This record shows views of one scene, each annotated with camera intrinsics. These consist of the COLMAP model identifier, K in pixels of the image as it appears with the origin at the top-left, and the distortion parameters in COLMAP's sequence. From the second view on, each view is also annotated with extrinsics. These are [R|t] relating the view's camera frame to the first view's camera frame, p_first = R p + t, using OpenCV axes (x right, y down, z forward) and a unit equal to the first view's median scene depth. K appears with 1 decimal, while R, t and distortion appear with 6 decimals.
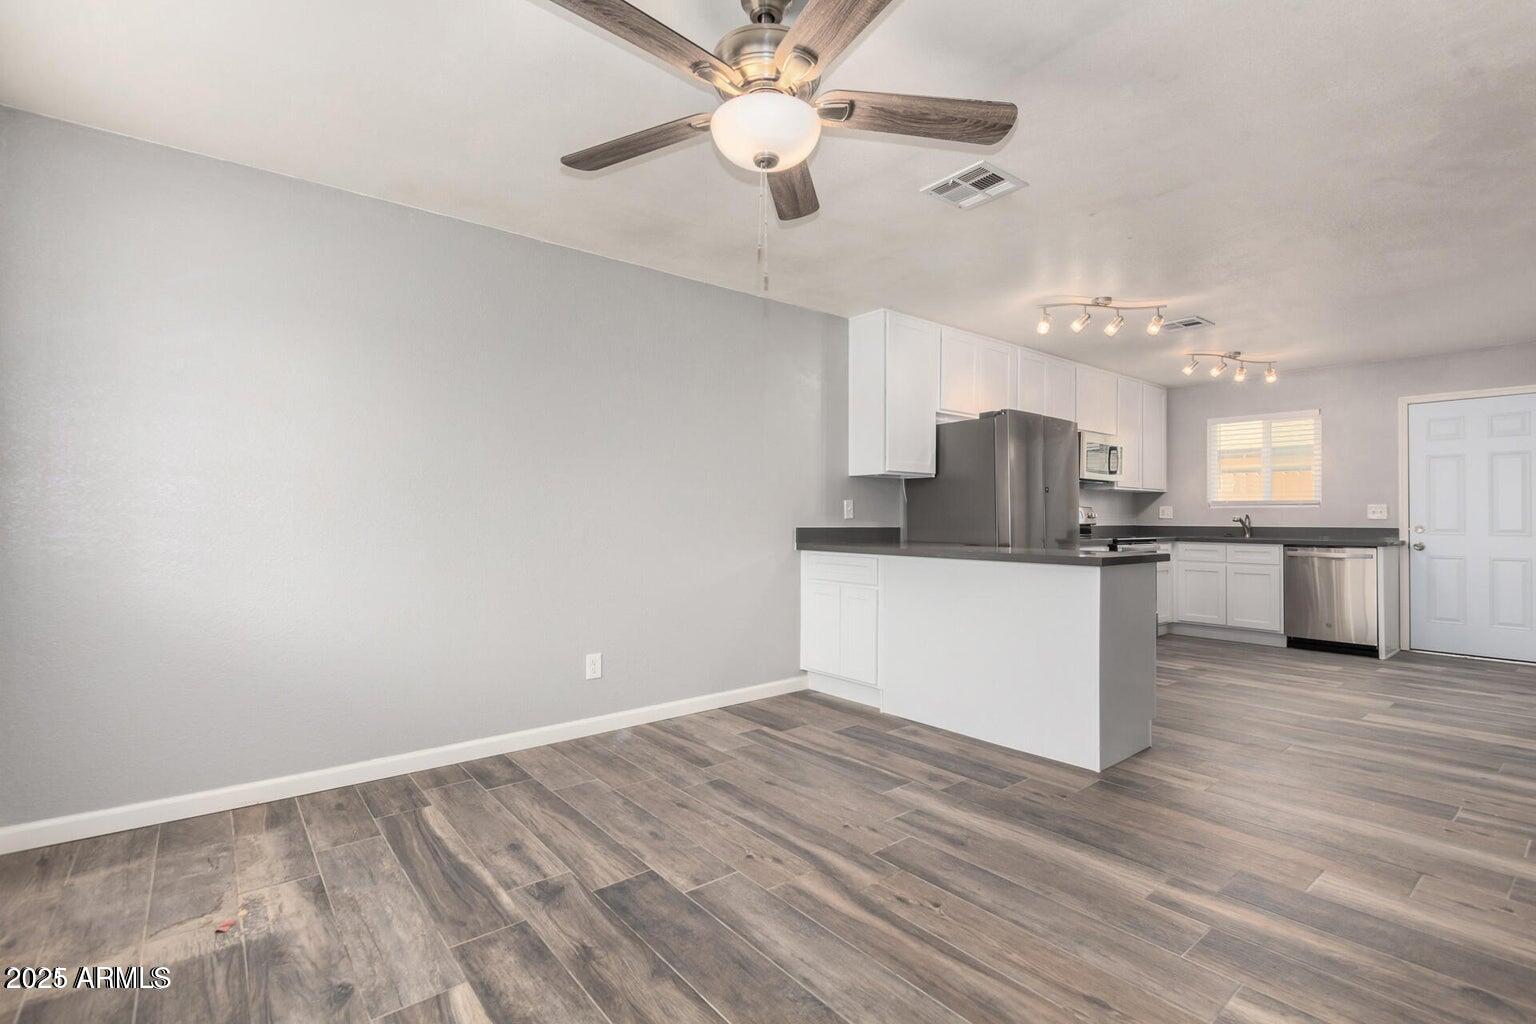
lens RADIAL K [[708.9, 0, 777.1], [0, 708.9, 518.5], [0, 0, 1]] dist [0.000804, -0.000665]
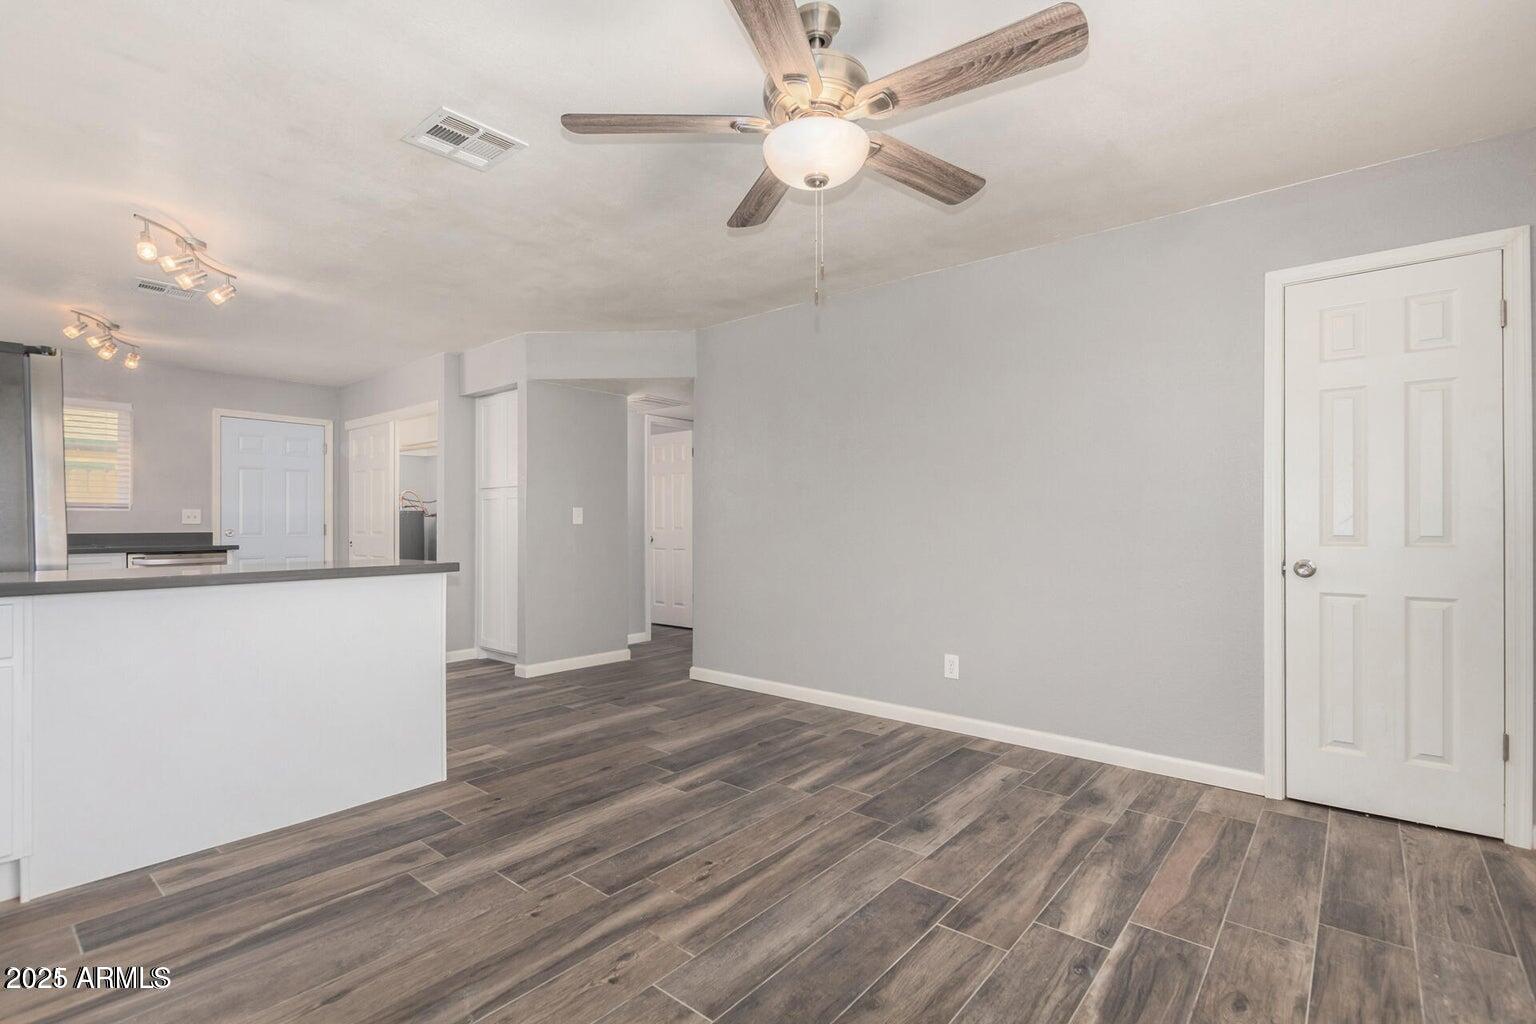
lens RADIAL K [[694.7, 0, 772.9], [0, 694.7, 554.1], [0, 0, 1]] dist [0.001442, -0.000180]
pose [[-0.189301, -0.045956, 0.980843, -0.704505], [-0.000407, 0.998908, 0.046724, -0.007193], [-0.981919, 0.008446, -0.189113, 0.886887]]
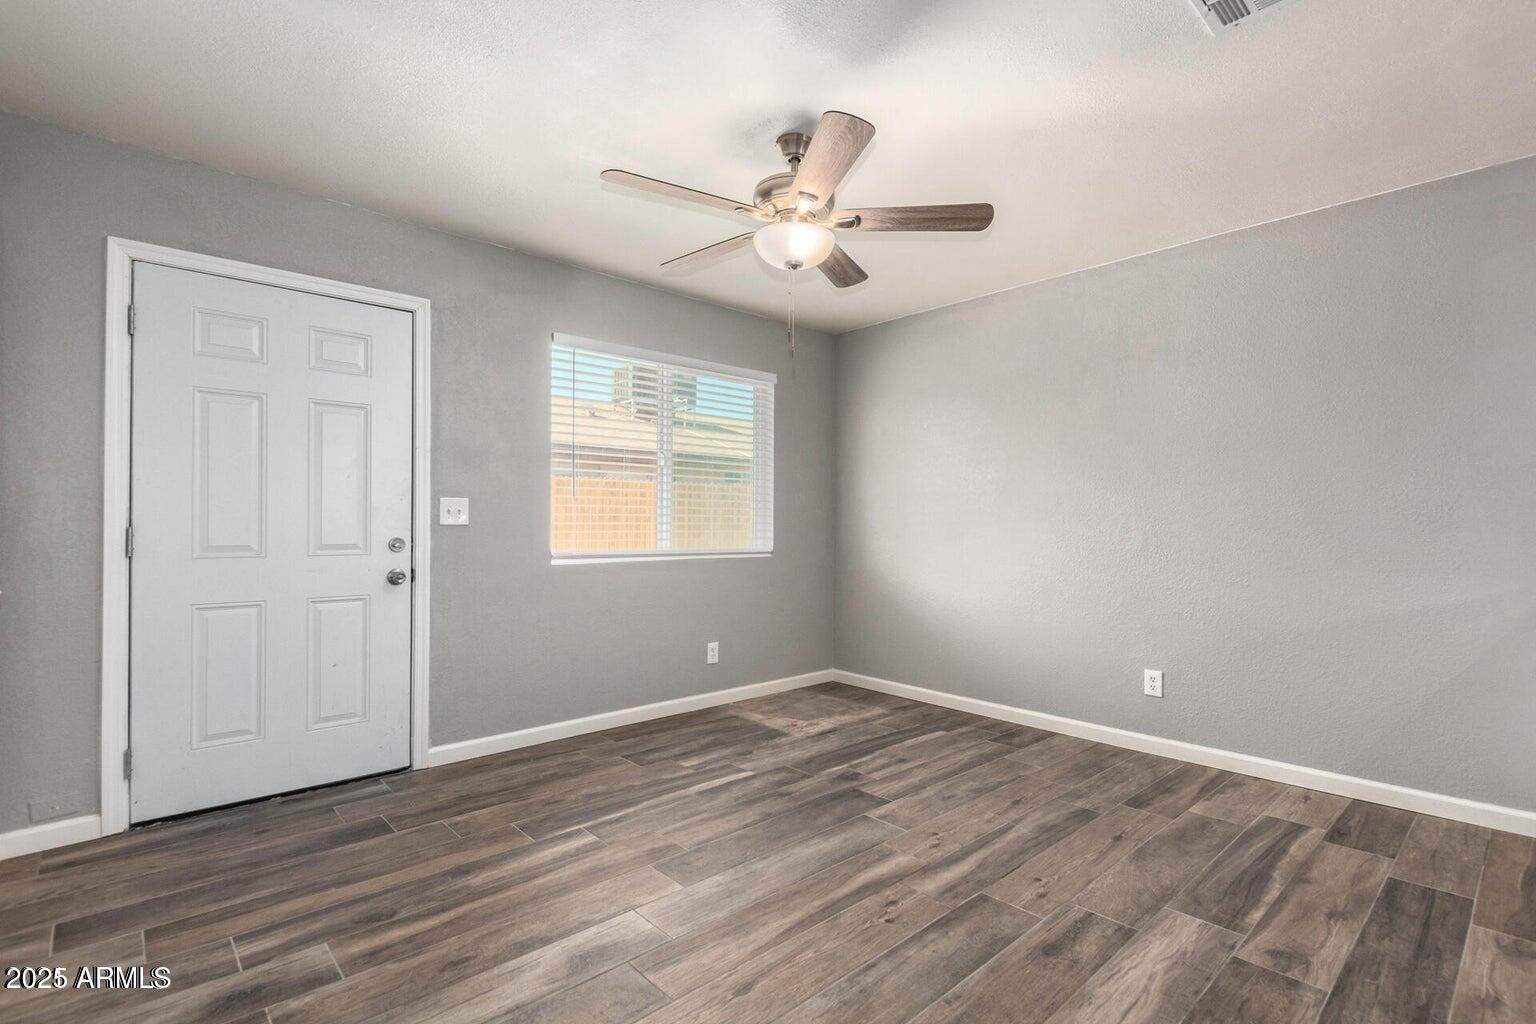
lens RADIAL K [[708.9, 0, 777.1], [0, 708.9, 518.5], [0, 0, 1]] dist [0.000804, -0.000665]
pose [[0.058015, -0.009134, -0.998274, 0.962023], [-0.005592, 0.999939, -0.009475, -0.001397], [0.998300, 0.006132, 0.057960, 0.628771]]
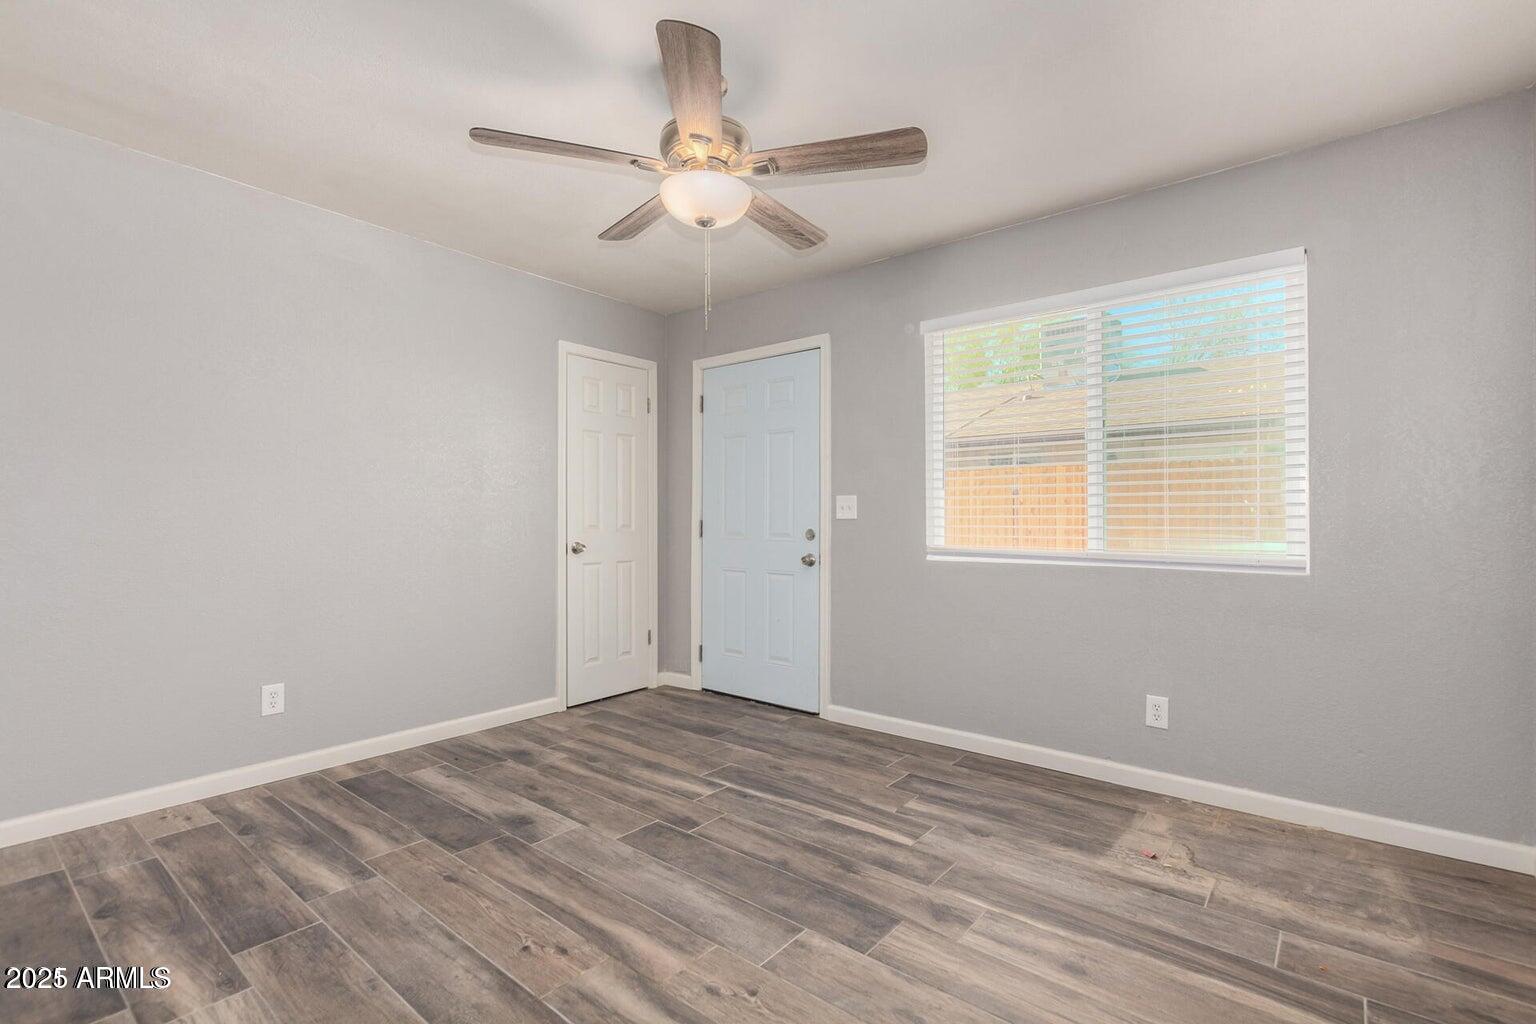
lens RADIAL K [[708.9, 0, 777.1], [0, 708.9, 518.5], [0, 0, 1]] dist [0.000804, -0.000665]
pose [[-0.979523, -0.002688, -0.201312, 0.075514], [-0.003340, 0.999990, 0.002898, -0.003983], [0.201303, 0.003511, -0.979523, 1.558893]]
